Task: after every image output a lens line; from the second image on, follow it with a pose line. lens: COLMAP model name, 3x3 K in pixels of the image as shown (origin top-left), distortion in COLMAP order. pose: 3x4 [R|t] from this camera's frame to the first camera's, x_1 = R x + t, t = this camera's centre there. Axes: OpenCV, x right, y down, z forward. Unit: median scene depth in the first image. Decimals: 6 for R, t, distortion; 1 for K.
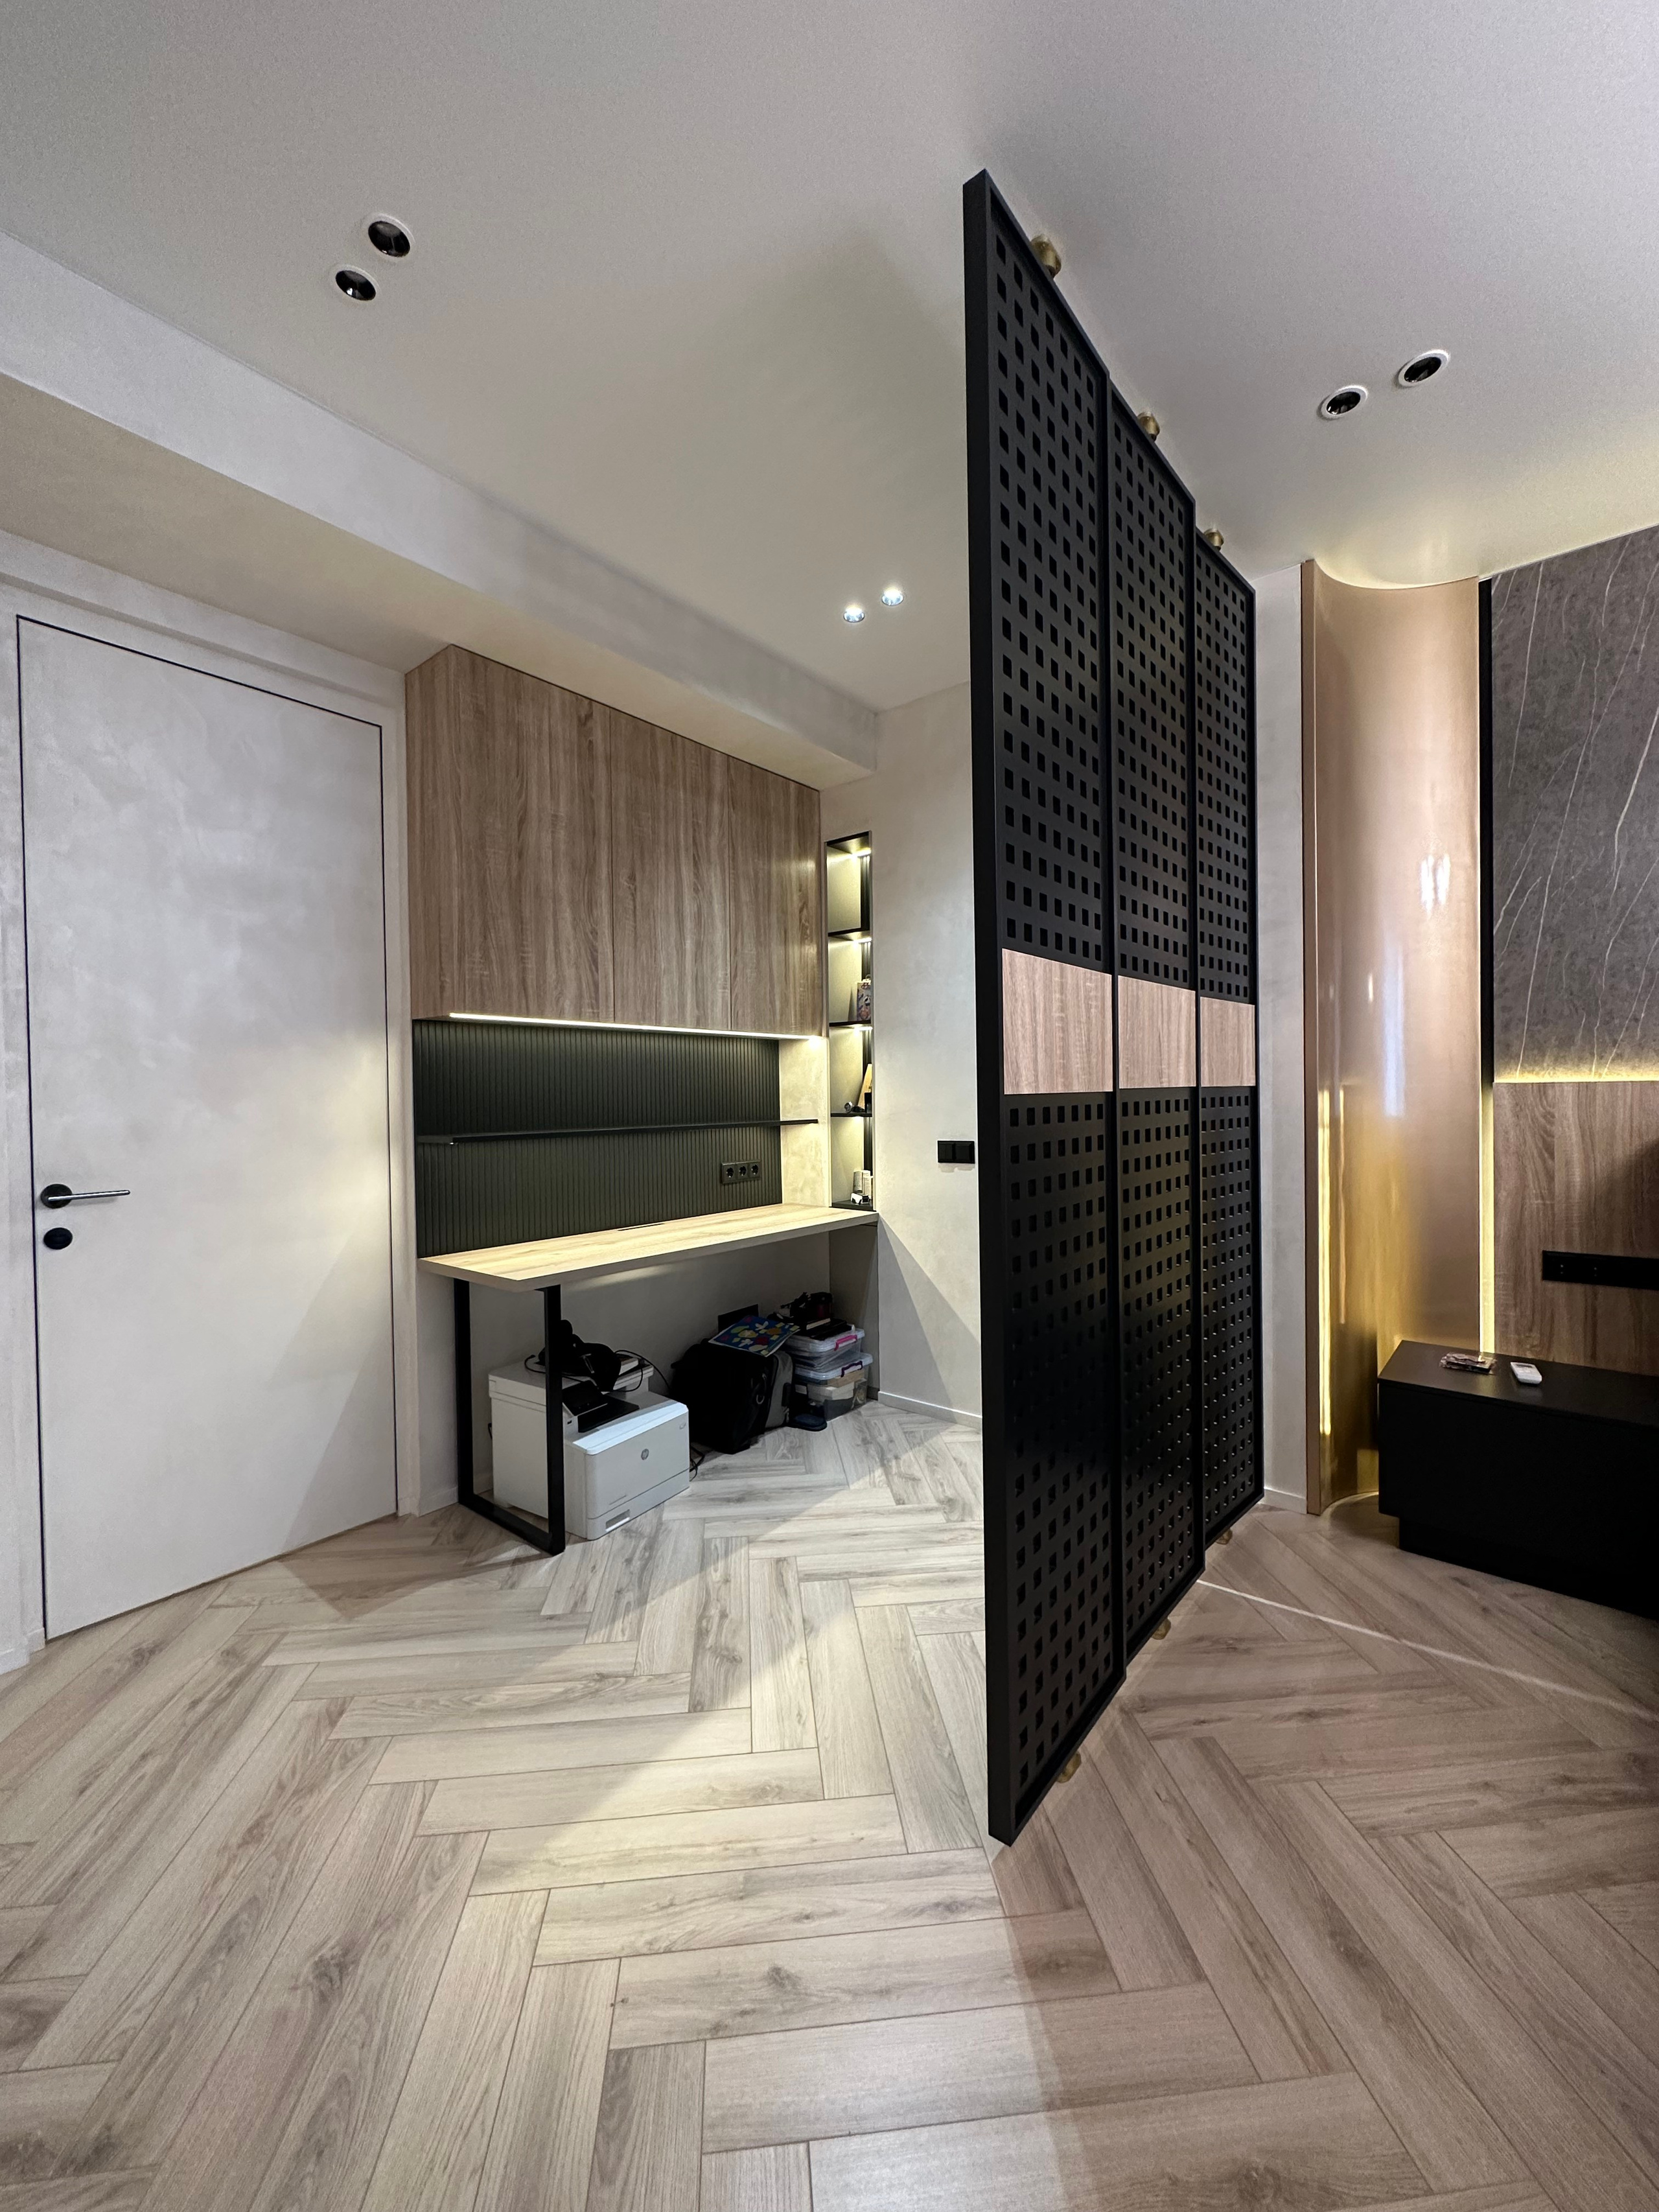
lens RADIAL K [[883.5, 0, 830.7], [0, 883.5, 1104.4], [0, 0, 1]] dist [-0.004001, 0.001072]
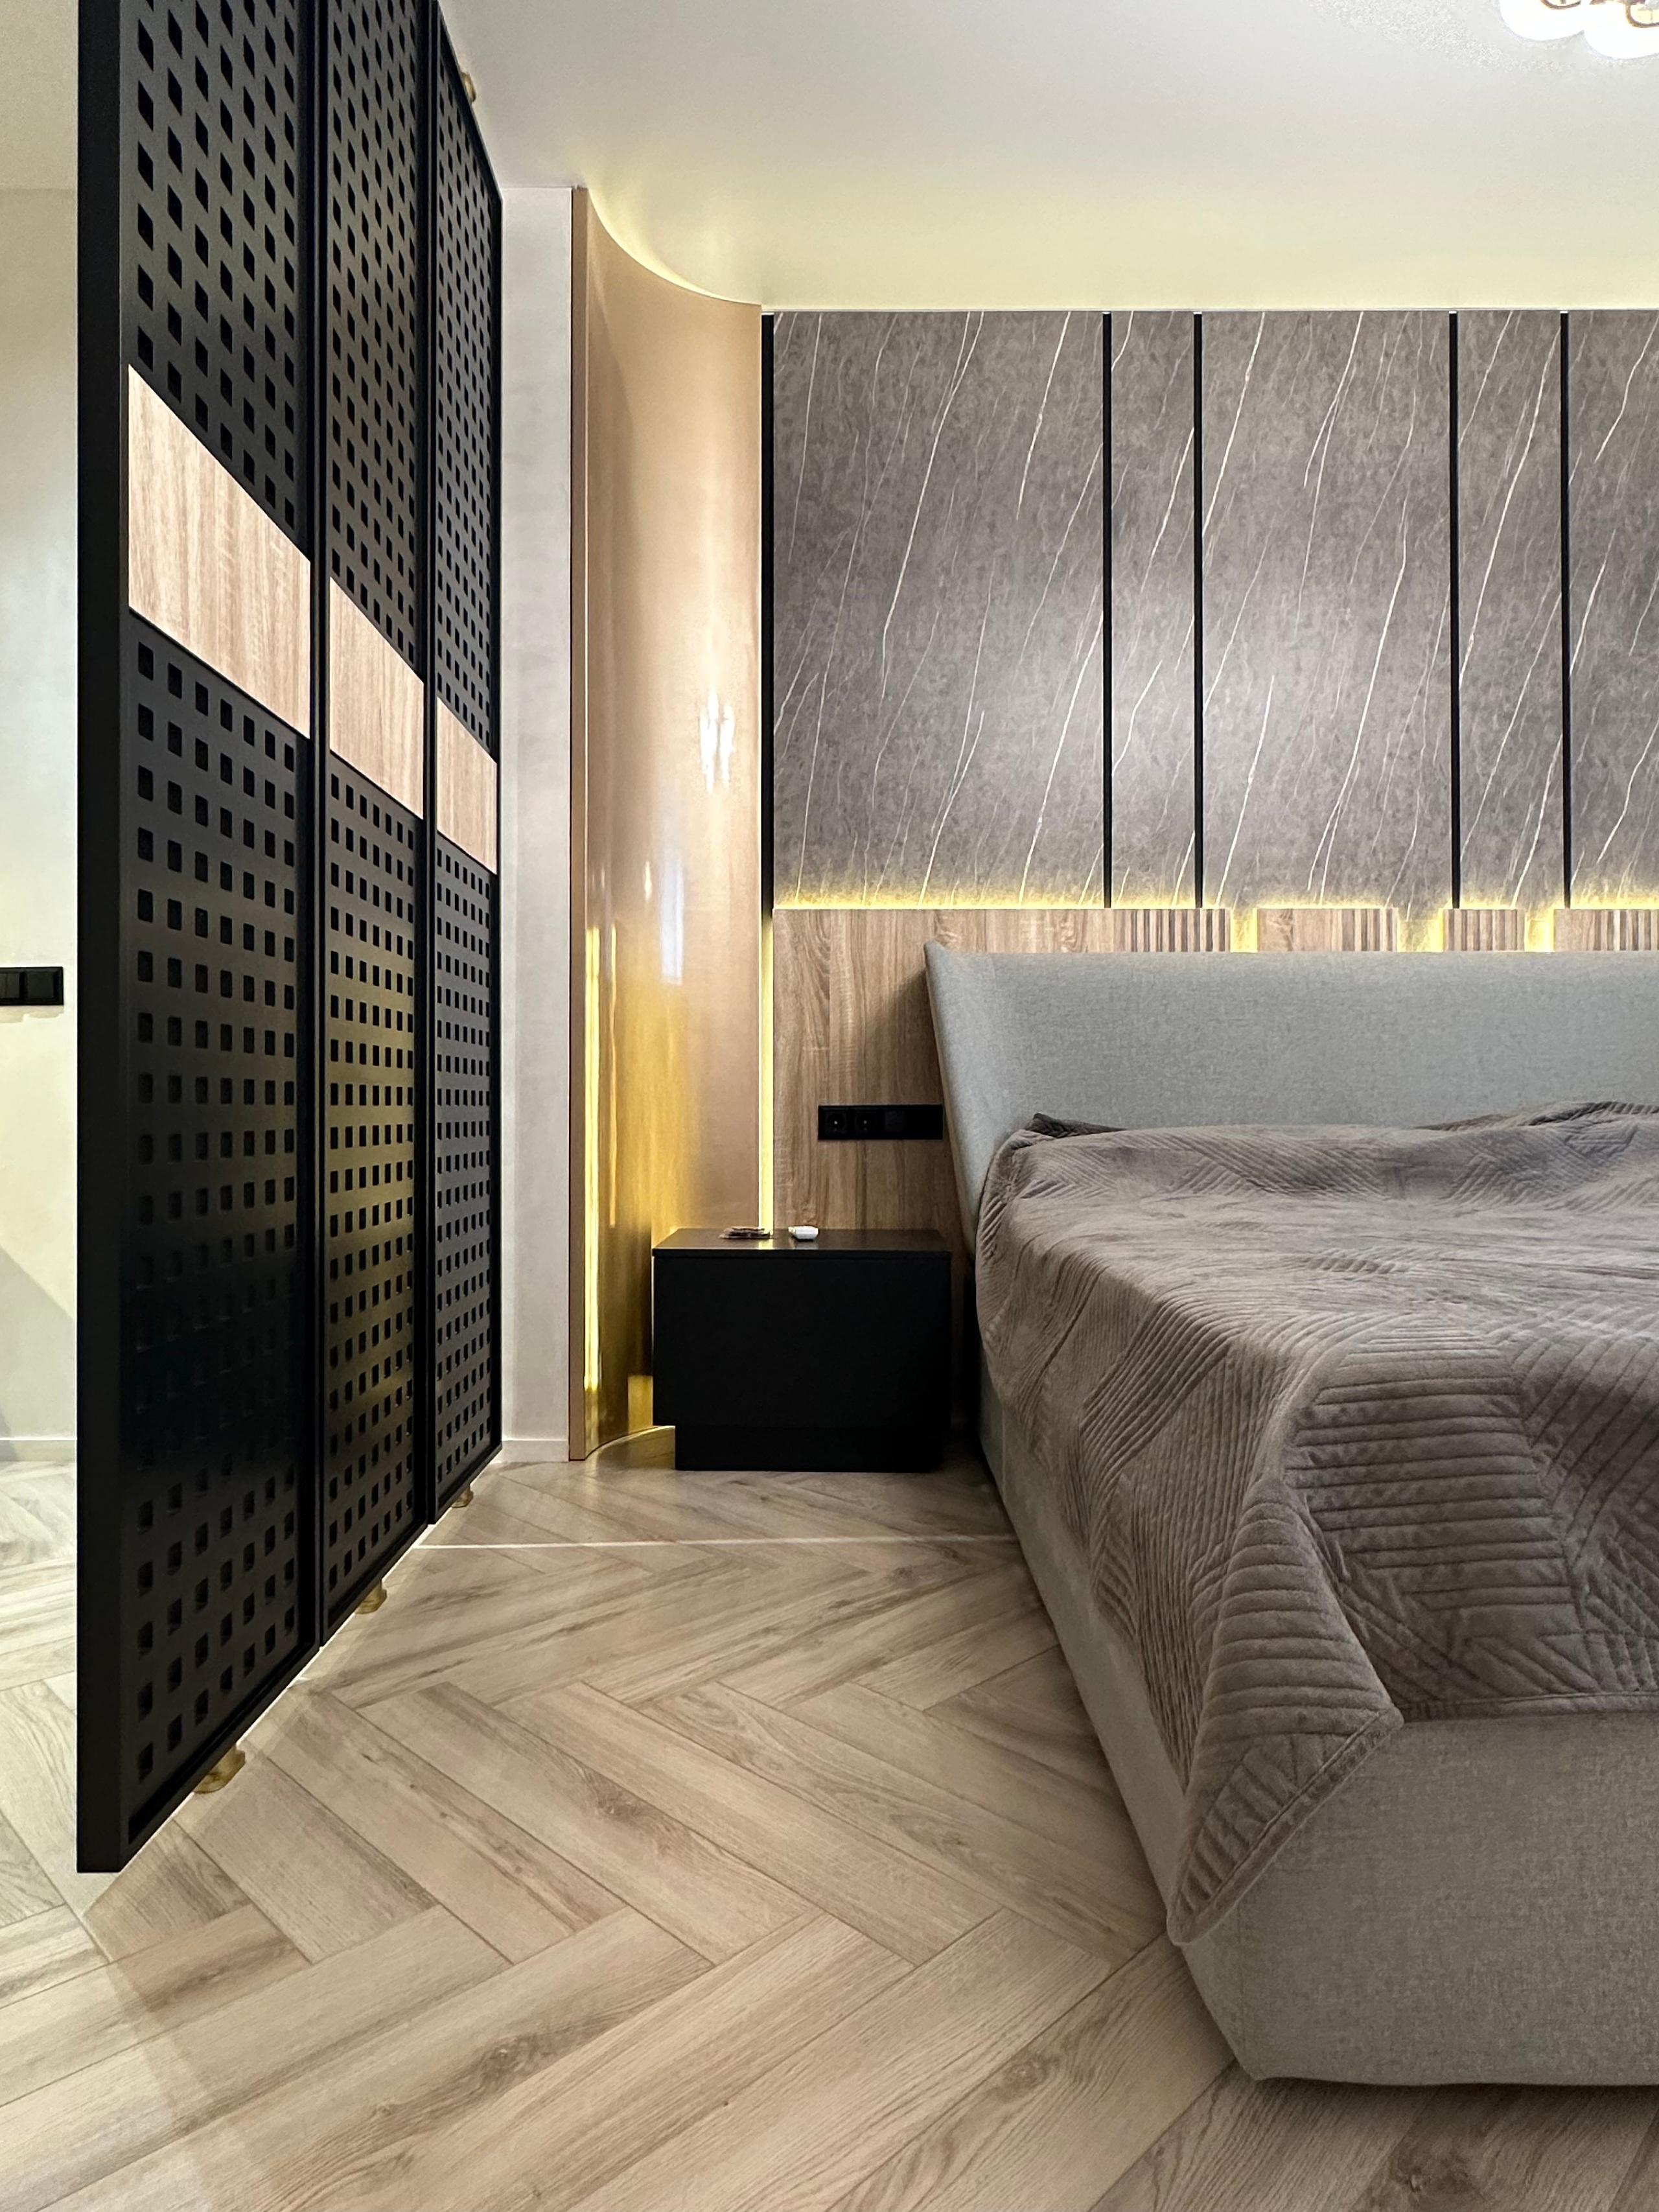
lens RADIAL K [[1311.1, 0, 801.2], [0, 1311.1, 1091.8], [0, 0, 1]] dist [-0.006171, 0.002625]
pose [[0.784451, 0.017860, 0.619933, 0.006164], [-0.003202, 0.999689, -0.024749, 0.185189], [-0.620182, 0.017429, 0.784264, 0.013195]]
